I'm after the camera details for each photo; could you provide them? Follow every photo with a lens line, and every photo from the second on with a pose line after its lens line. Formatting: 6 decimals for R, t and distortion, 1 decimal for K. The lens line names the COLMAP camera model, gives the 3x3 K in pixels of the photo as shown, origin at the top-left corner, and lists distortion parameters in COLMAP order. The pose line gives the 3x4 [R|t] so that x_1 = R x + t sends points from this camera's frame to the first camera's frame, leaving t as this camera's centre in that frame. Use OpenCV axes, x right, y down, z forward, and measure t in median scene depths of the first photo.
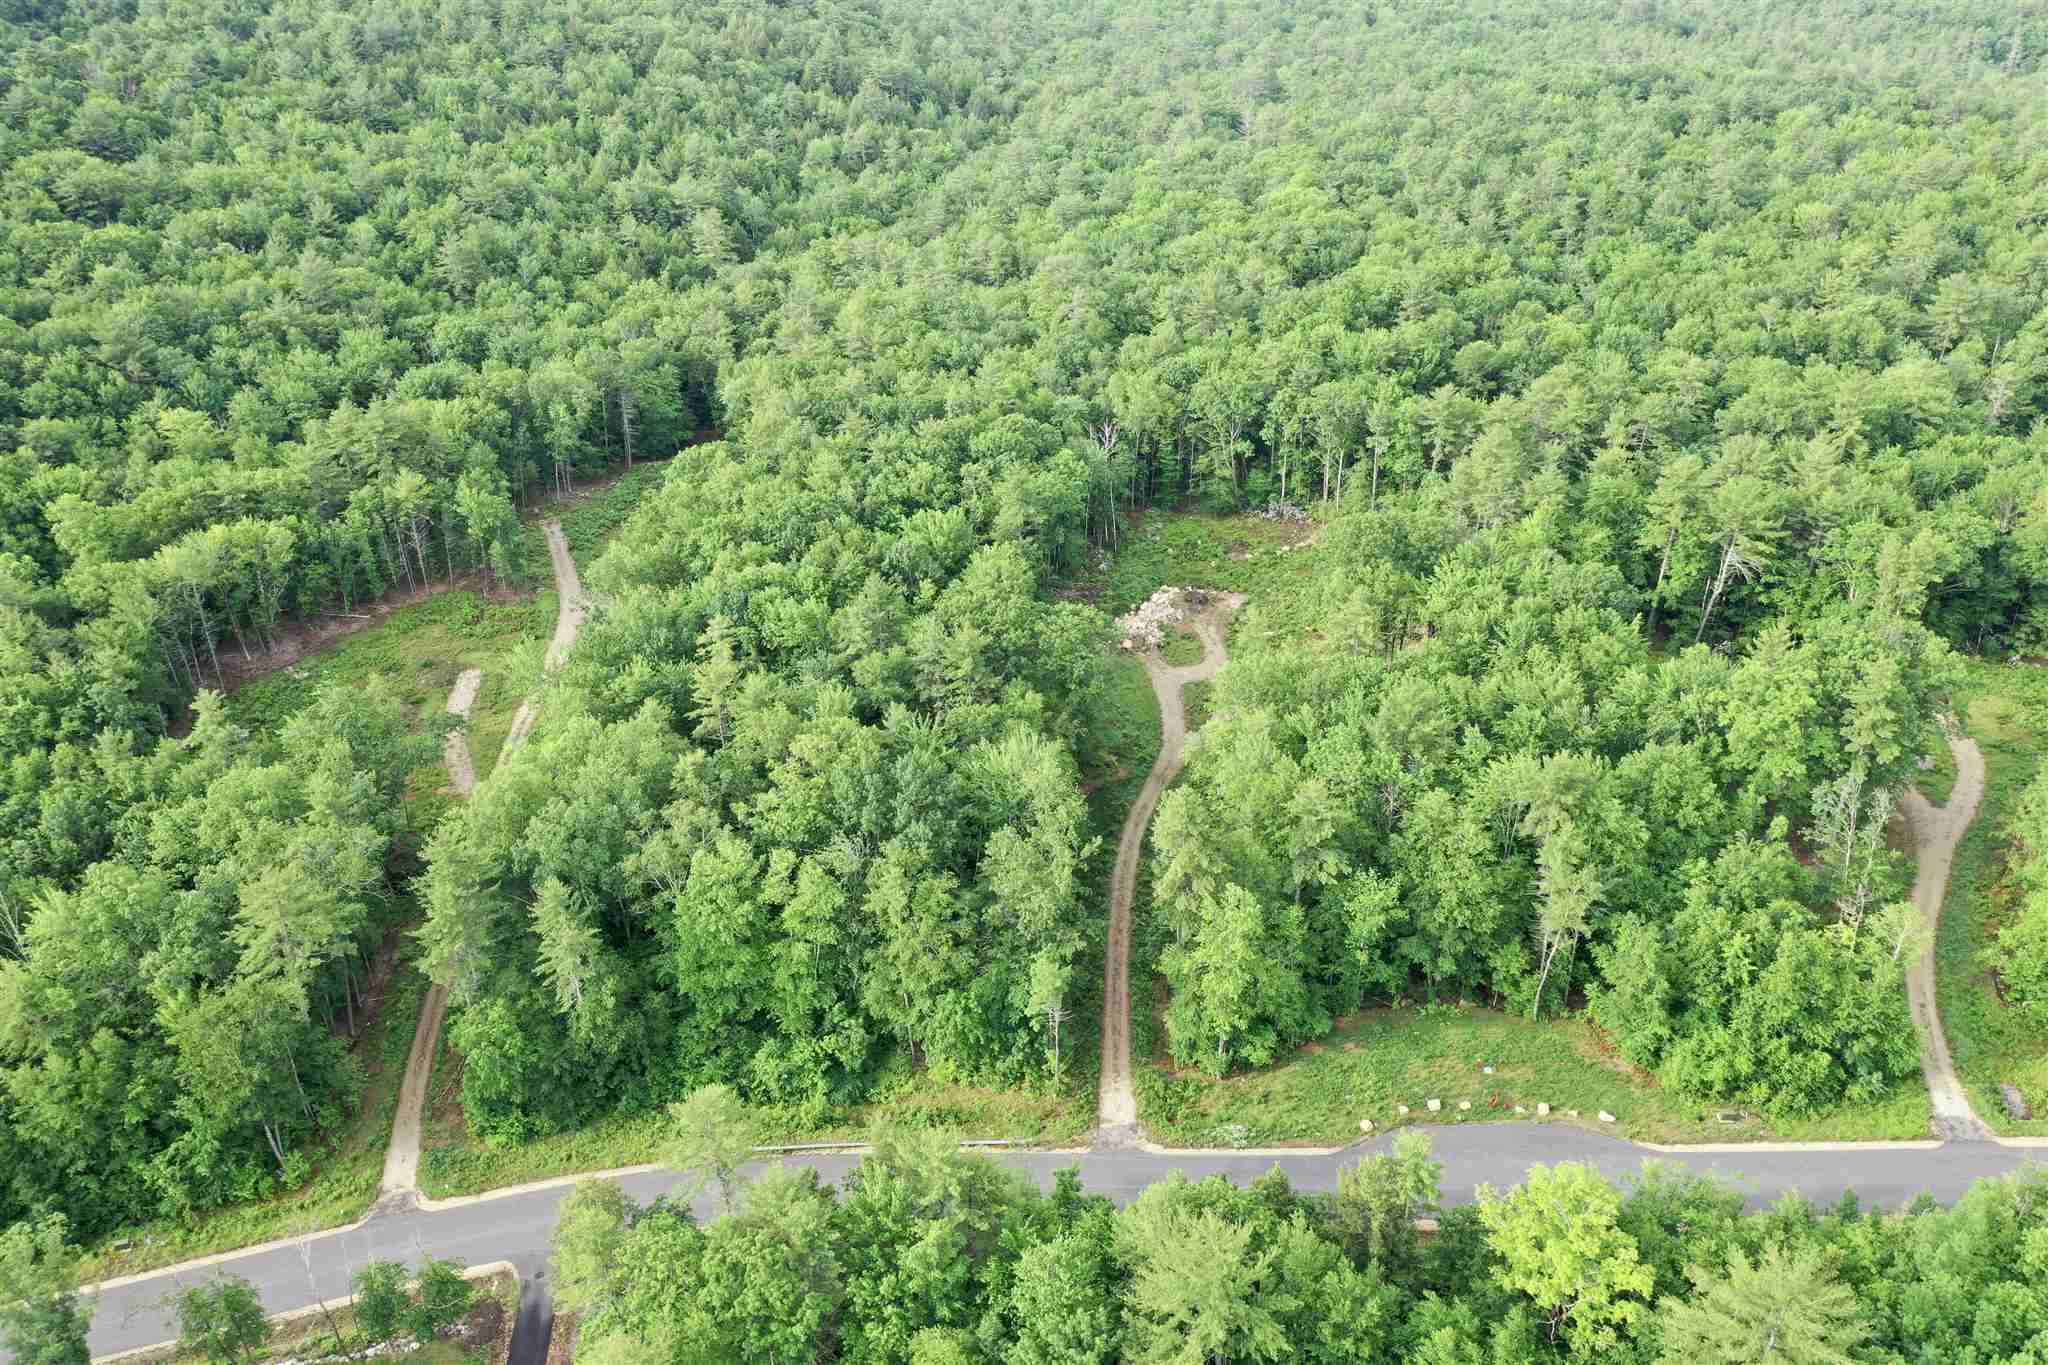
lens RADIAL K [[1640.8, 0, 1024.0], [0, 1640.8, 682.5], [0, 0, 1]] dist [-0.003026, -0.004158]
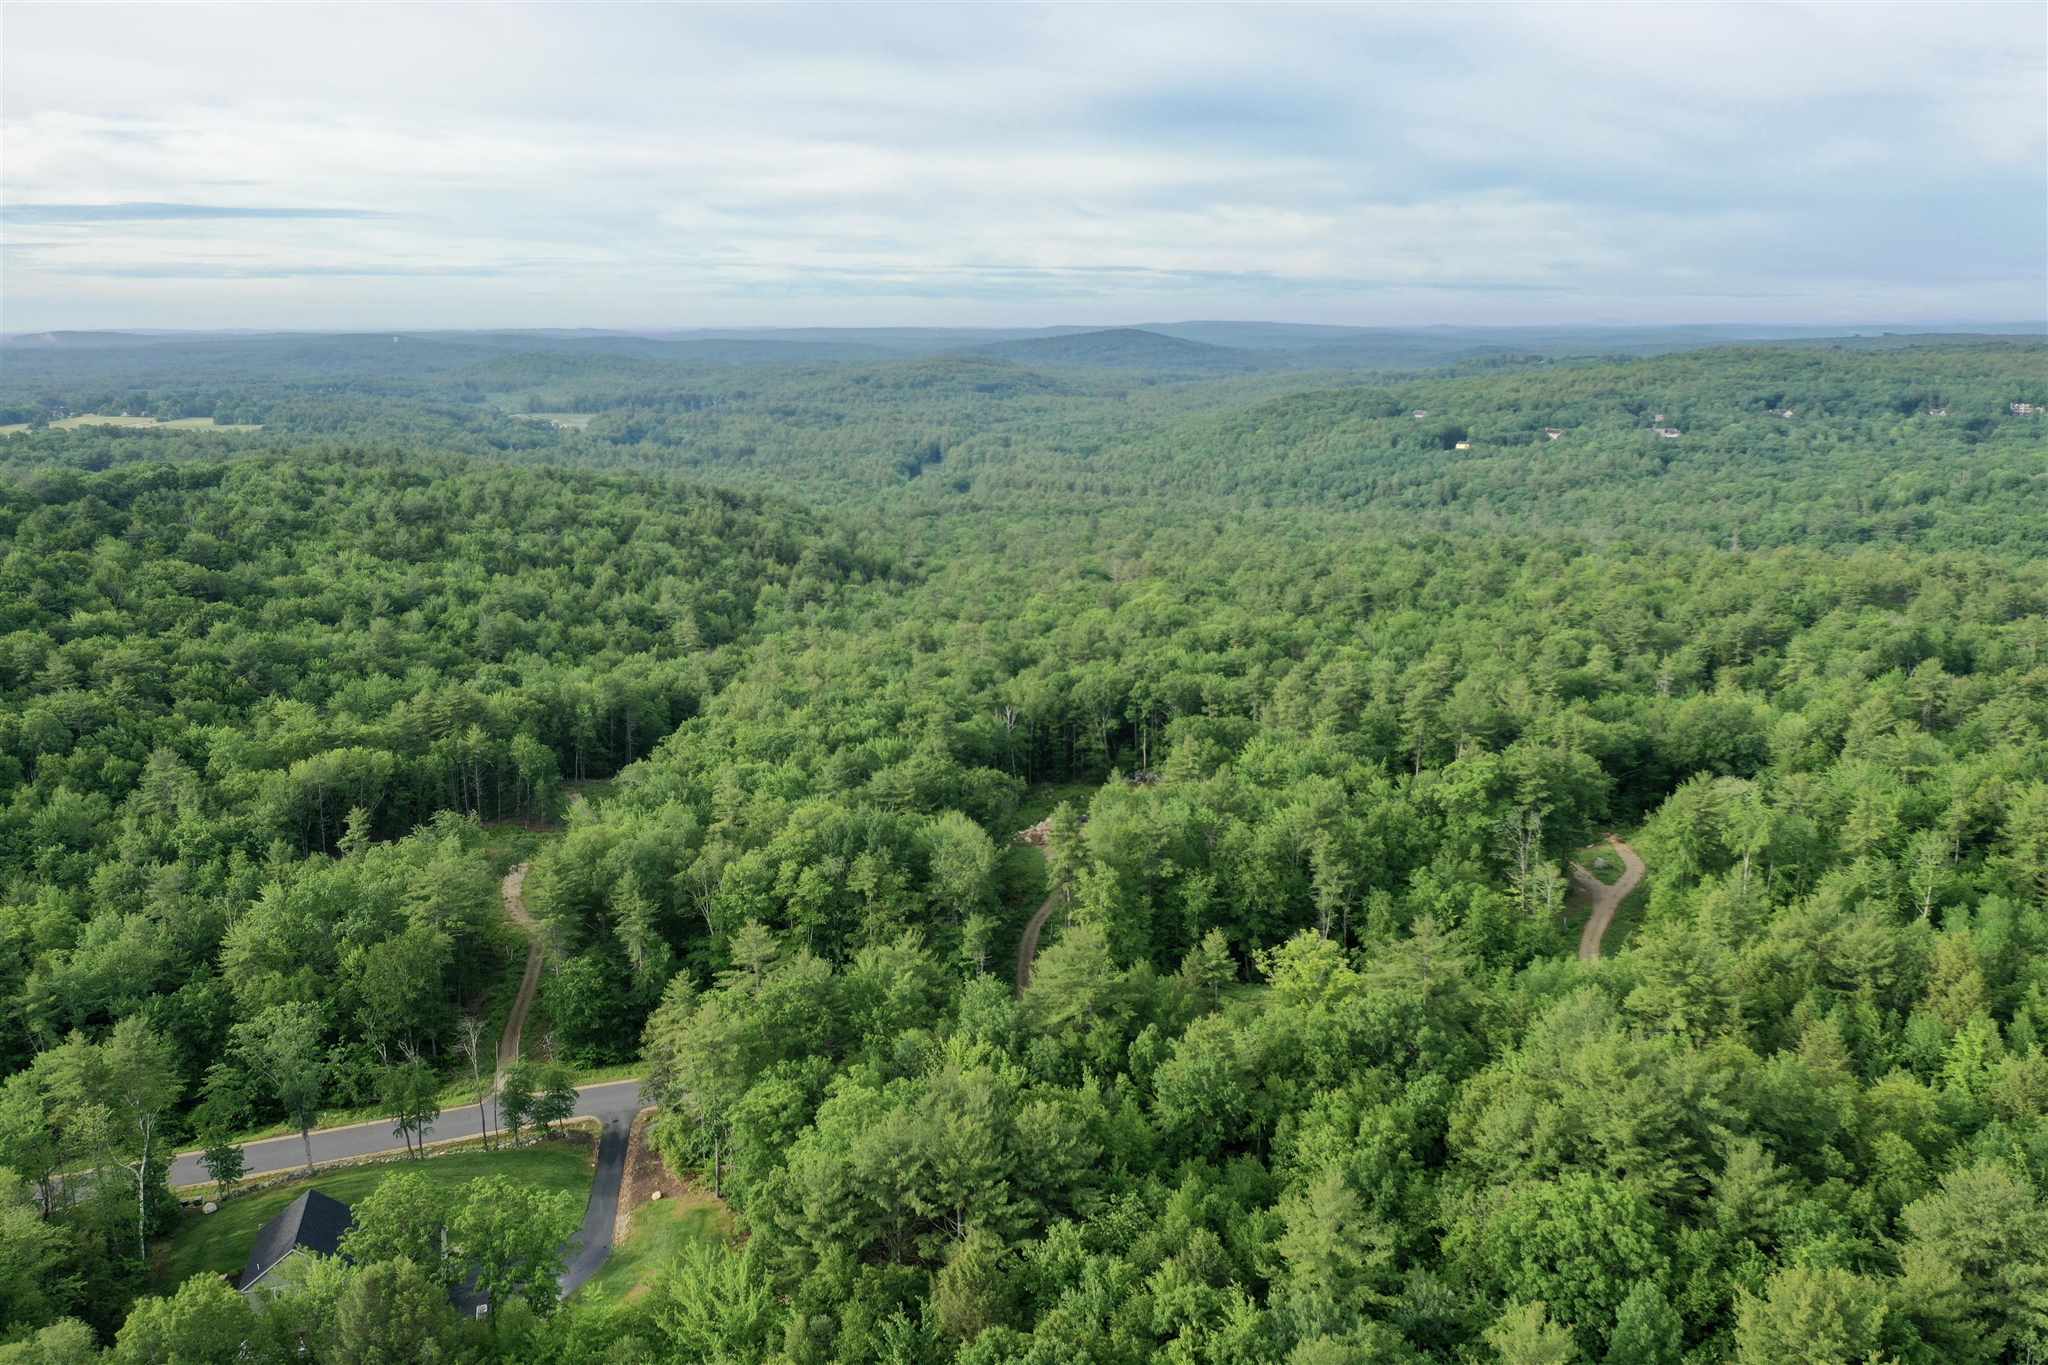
lens RADIAL K [[1616.2, 0, 1023.7], [0, 1616.2, 653.2], [0, 0, 1]] dist [-0.010509, 0.002168]
pose [[0.998151, -0.007570, 0.060312, -0.015879], [0.027762, 0.939457, -0.341539, 0.260431], [-0.054075, 0.342582, 0.937930, -0.247639]]
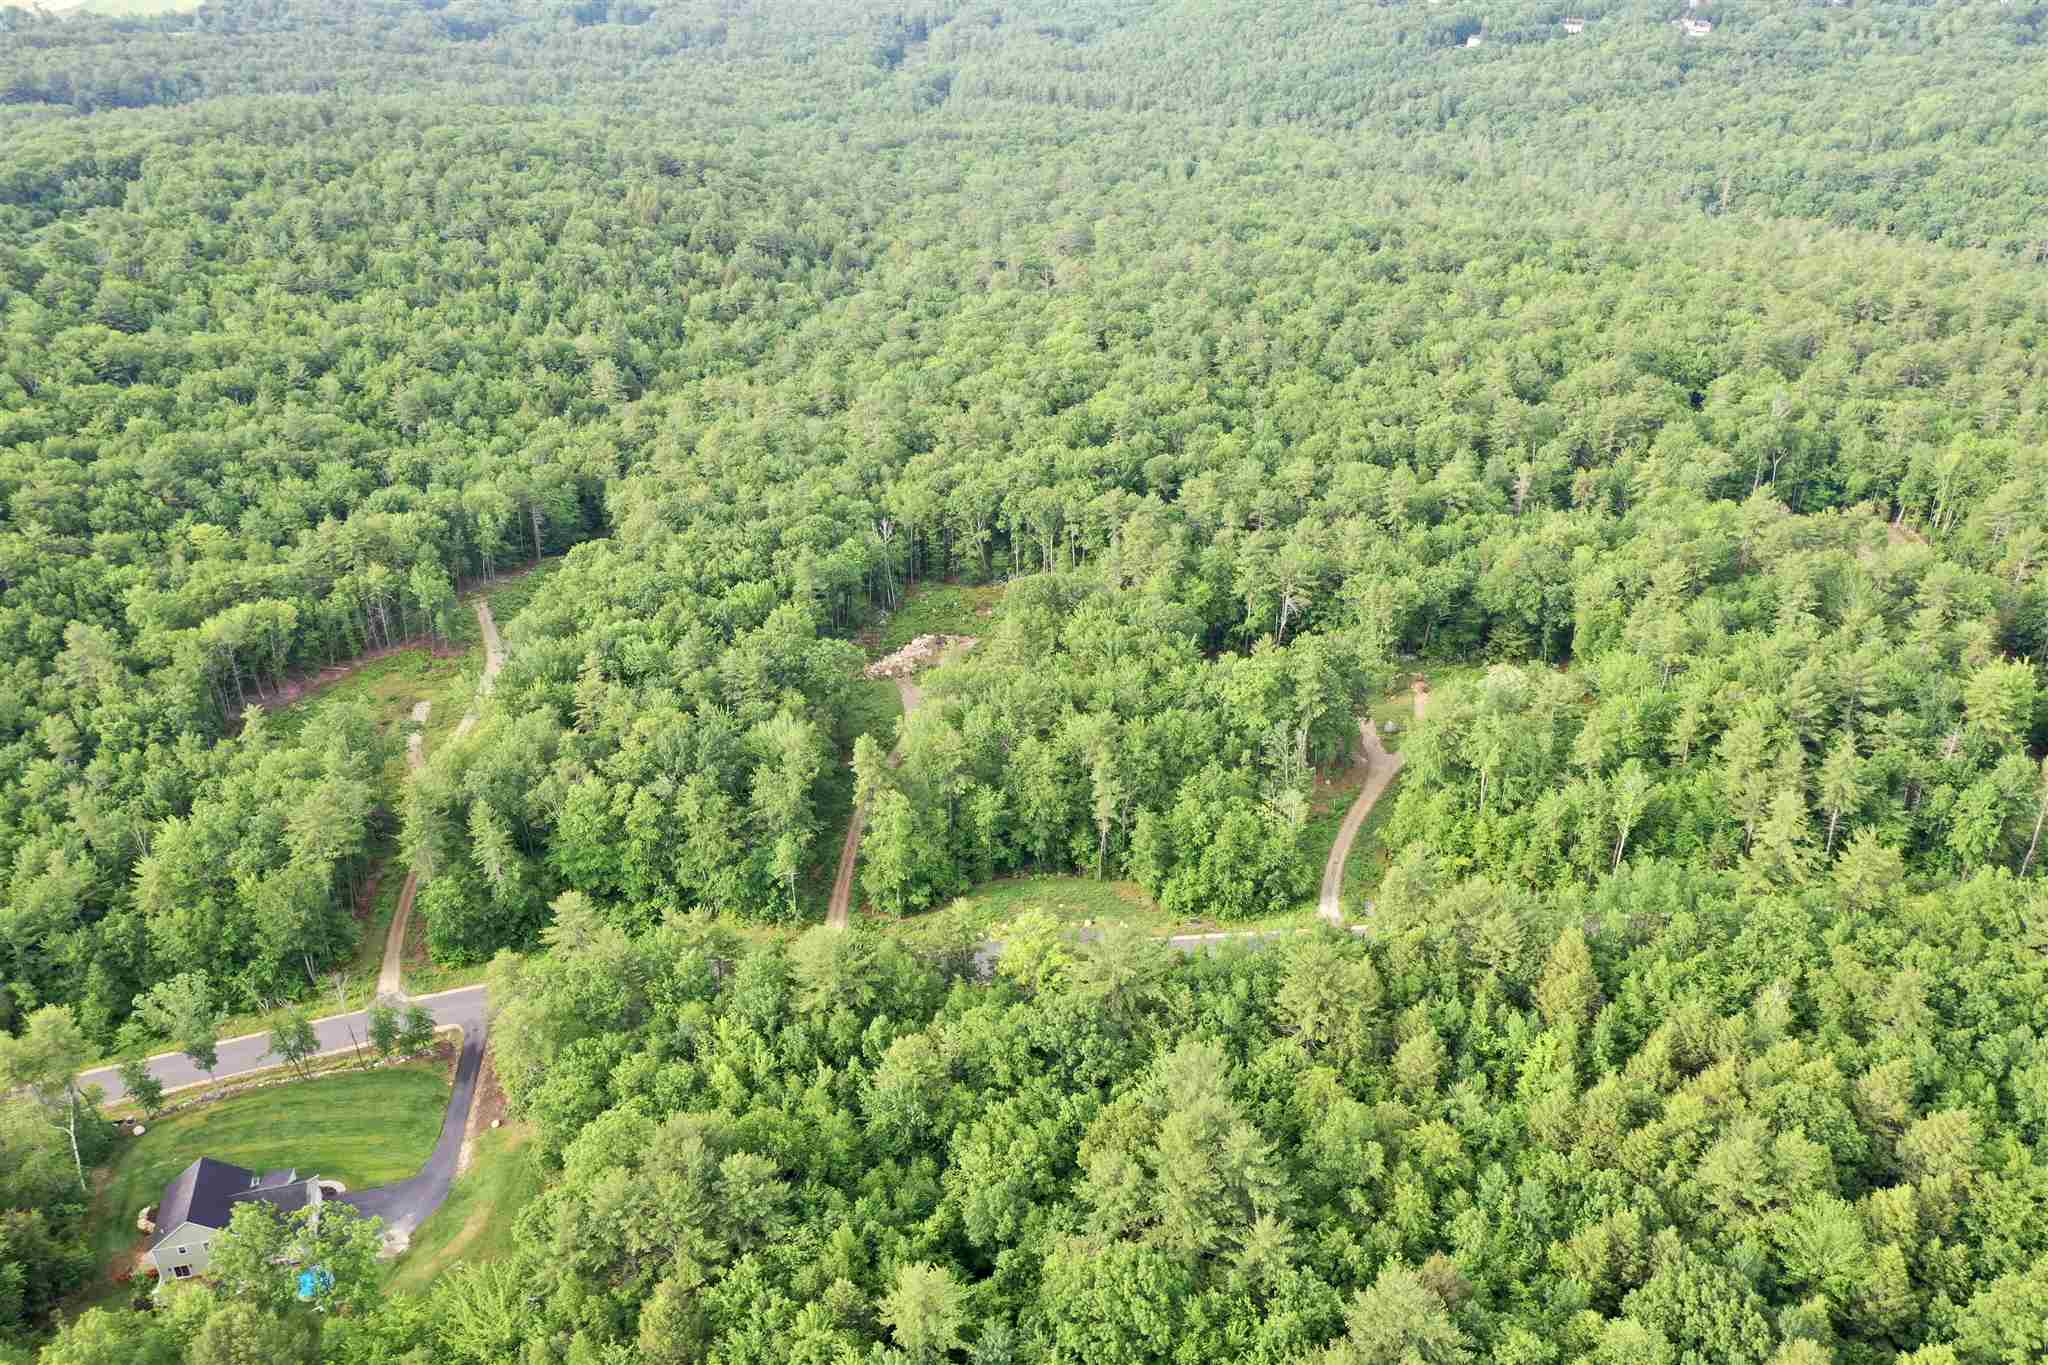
lens RADIAL K [[1638.2, 0, 1019.9], [0, 1638.2, 675.7], [0, 0, 1]] dist [-0.002911, 0.000052]
pose [[0.998946, -0.025611, 0.038085, 0.114970], [0.027986, 0.997608, -0.063210, 0.067956], [-0.036375, 0.064209, 0.997273, -0.398175]]
